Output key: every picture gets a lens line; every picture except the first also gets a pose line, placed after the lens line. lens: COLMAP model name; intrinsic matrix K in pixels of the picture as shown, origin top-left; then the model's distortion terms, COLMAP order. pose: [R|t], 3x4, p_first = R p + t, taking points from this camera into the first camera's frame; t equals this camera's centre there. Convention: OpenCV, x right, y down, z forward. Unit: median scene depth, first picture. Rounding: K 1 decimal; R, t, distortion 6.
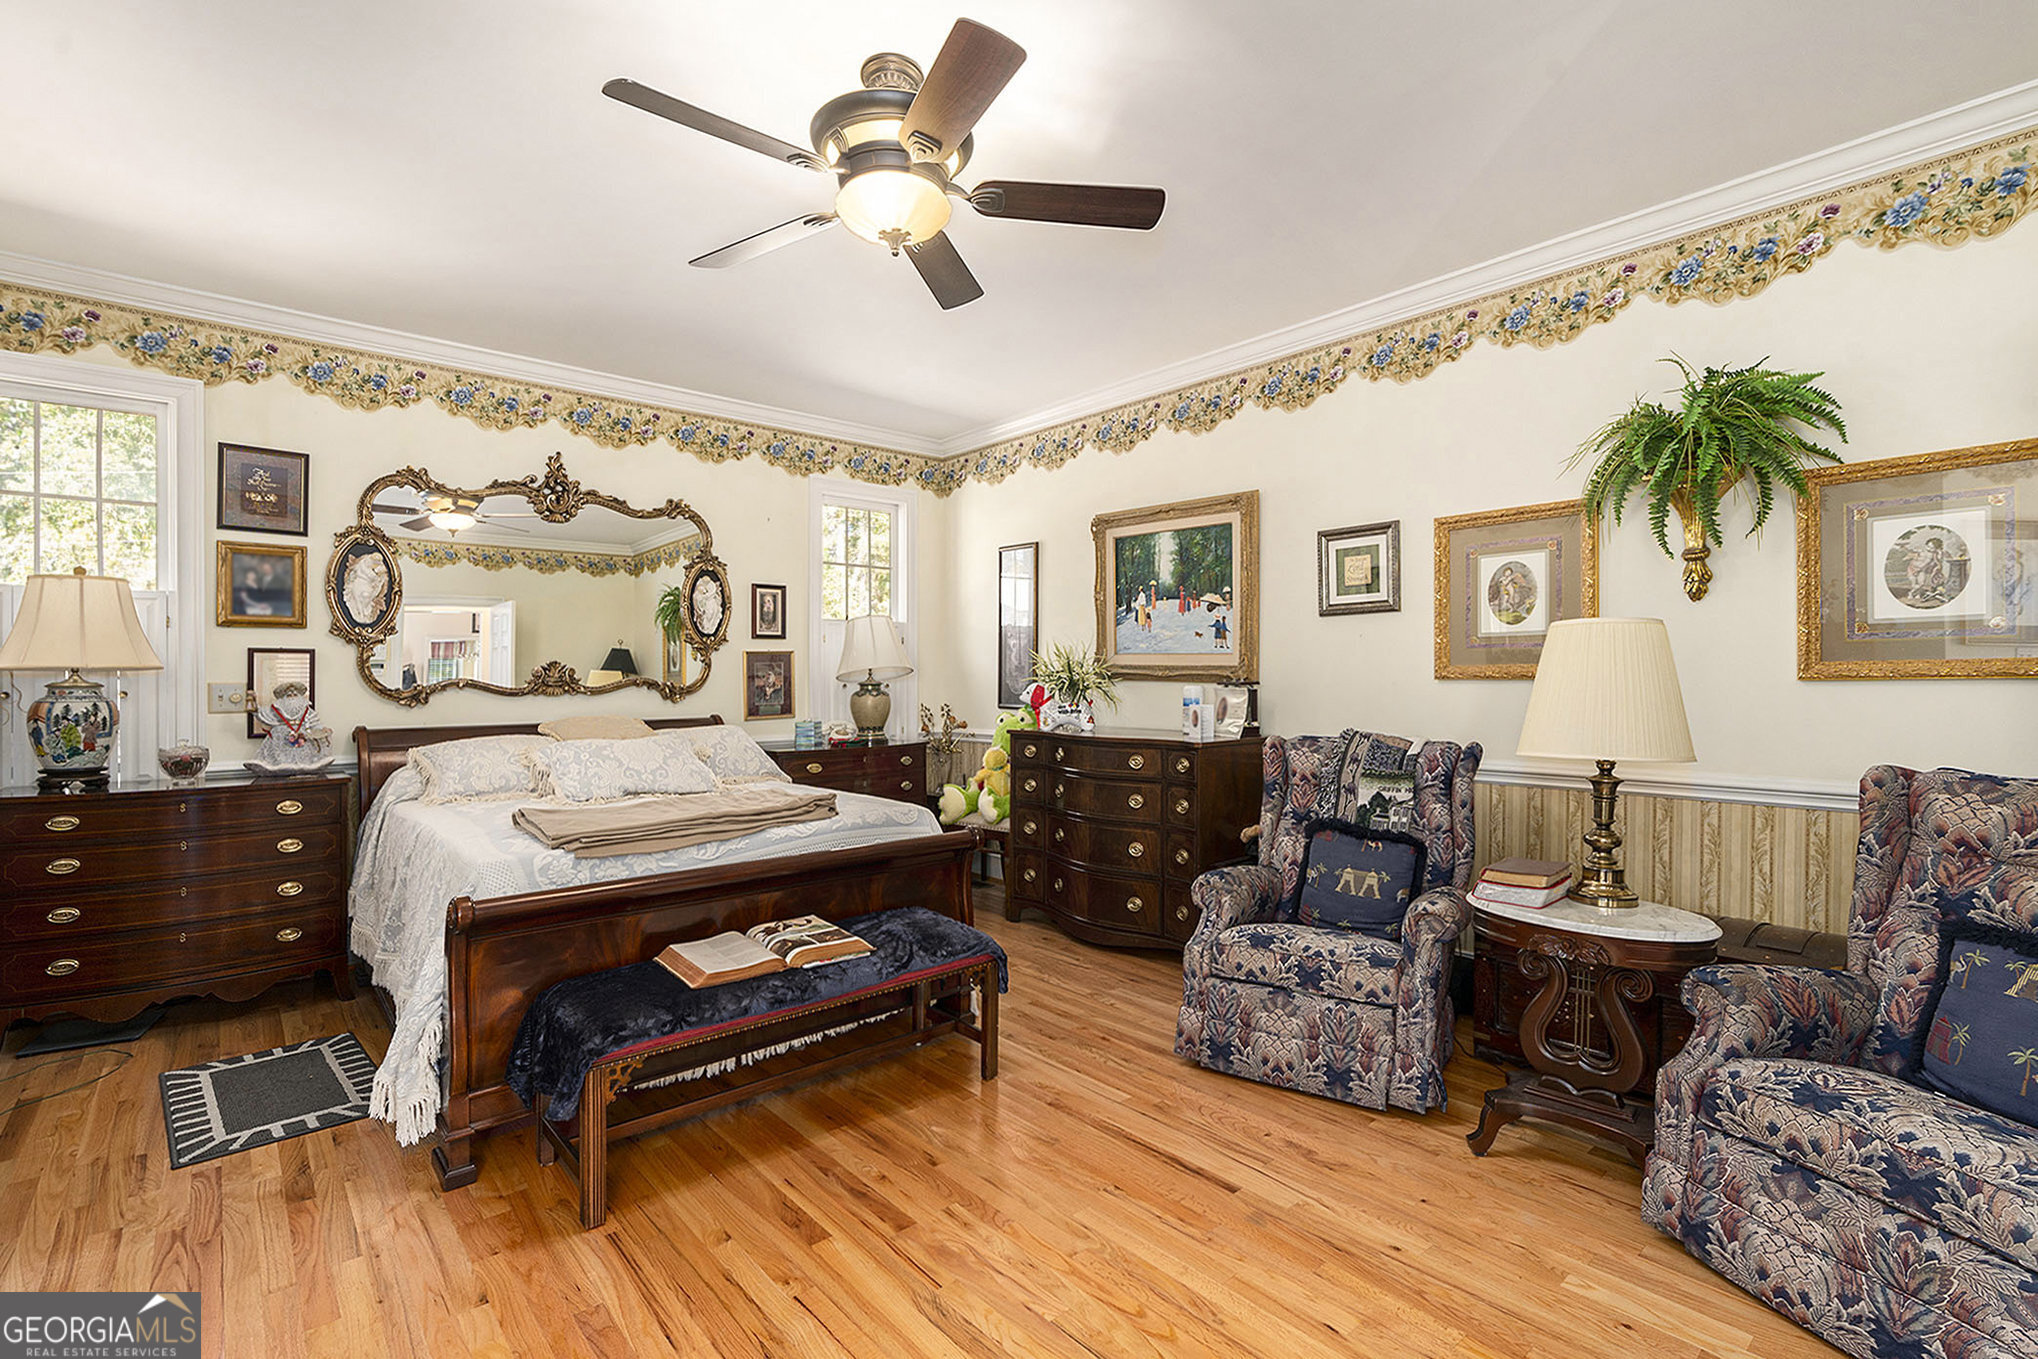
lens RADIAL K [[923.3, 0, 1016.0], [0, 923.3, 677.2], [0, 0, 1]] dist [-0.007967, 0.000720]
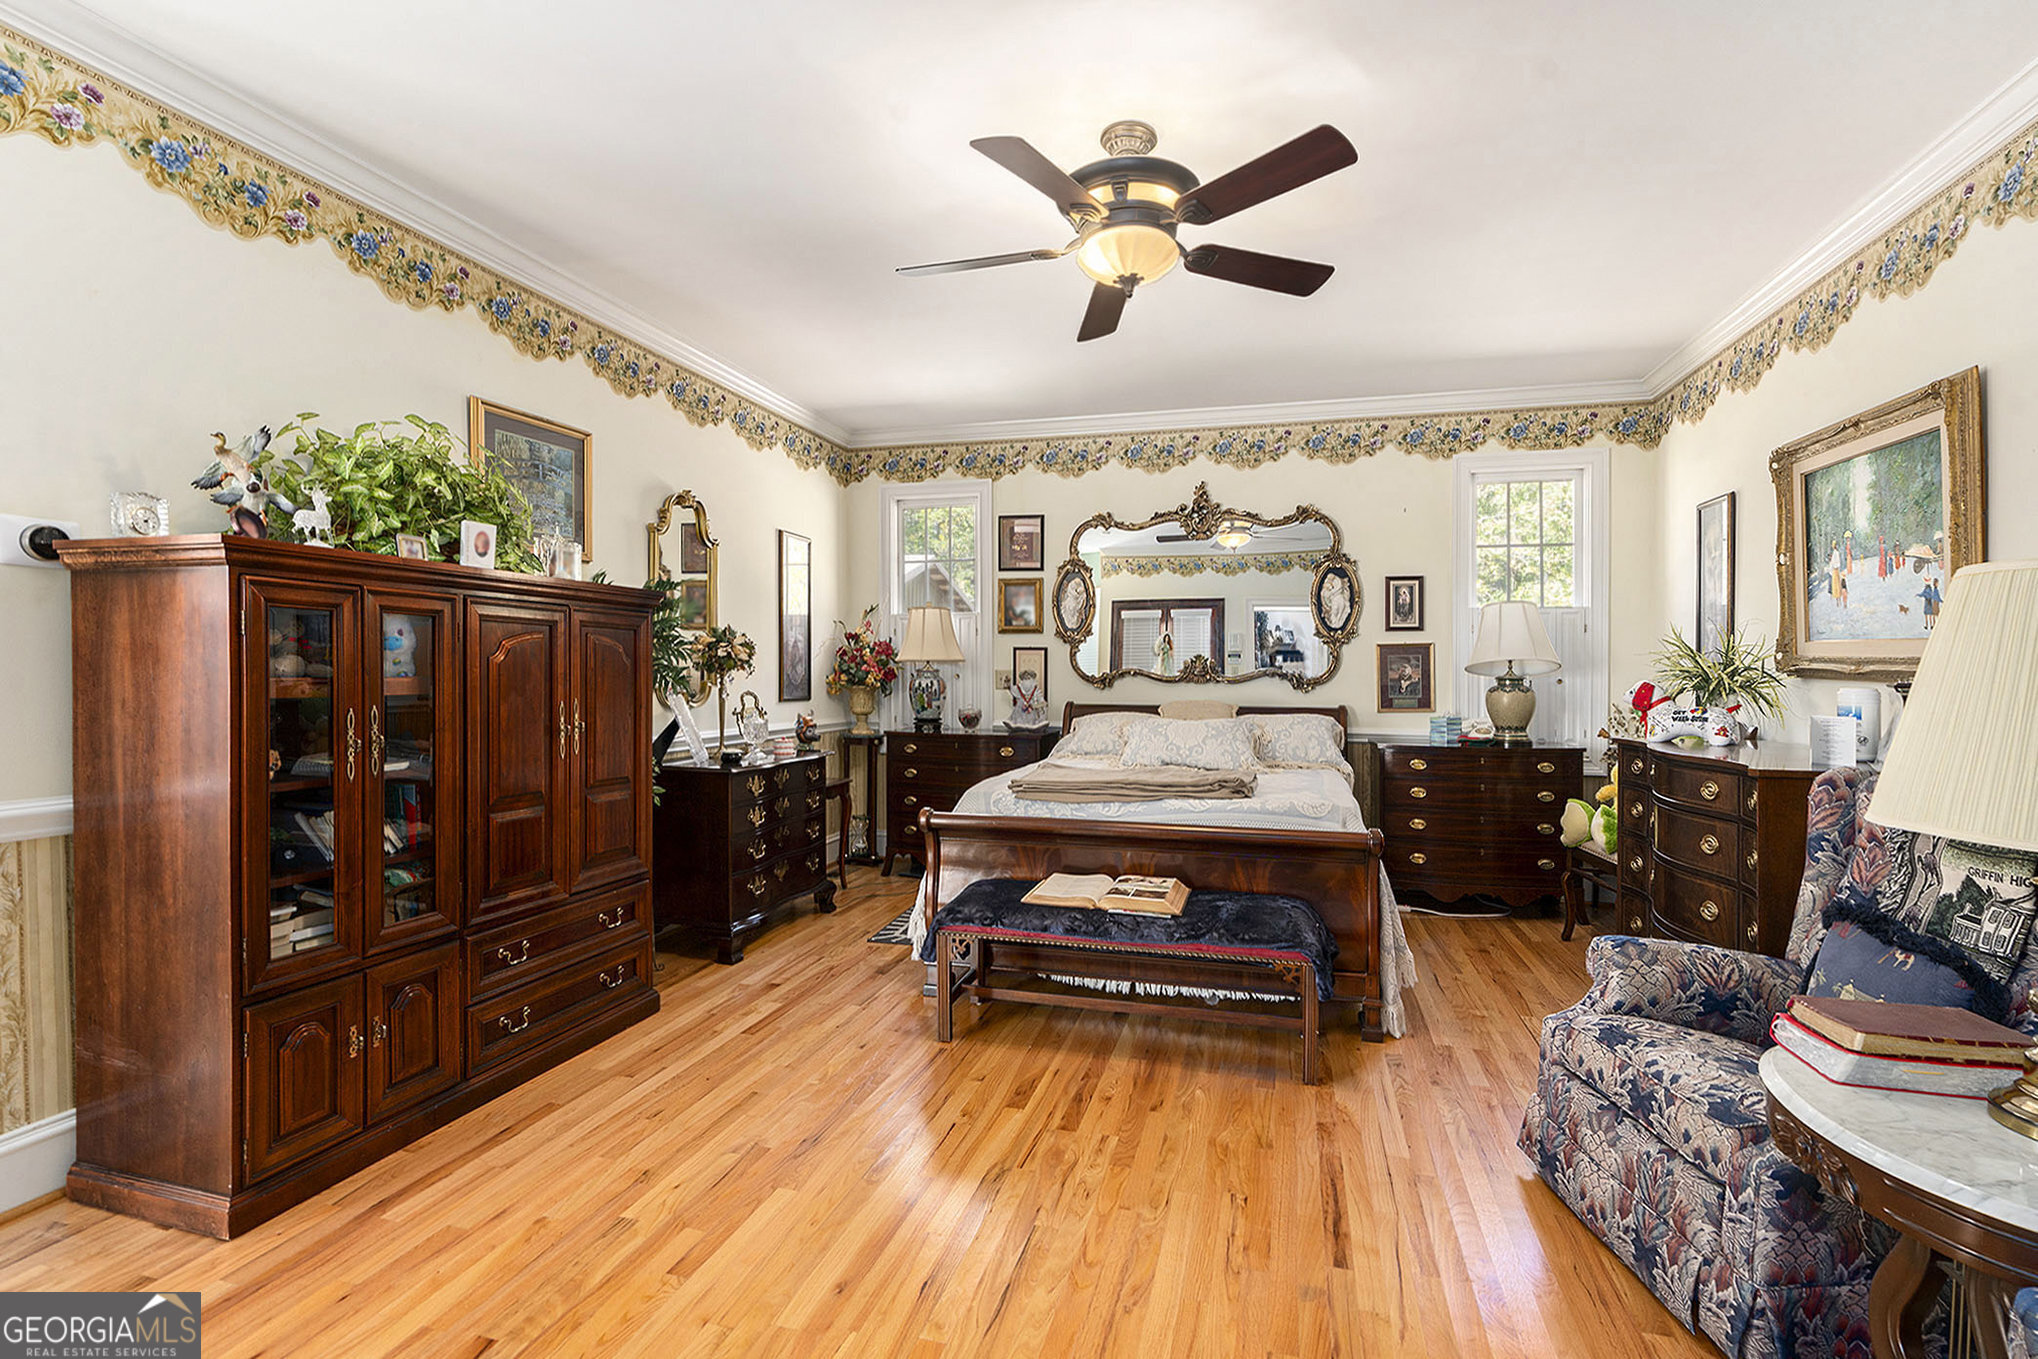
lens RADIAL K [[923.3, 0, 1026.0], [0, 923.3, 673.8], [0, 0, 1]] dist [-0.007967, 0.000720]
pose [[0.555326, 0.012754, -0.831535, 0.432802], [-0.008481, 0.999917, 0.009673, -0.002226], [0.831589, 0.001681, 0.555389, 0.151775]]
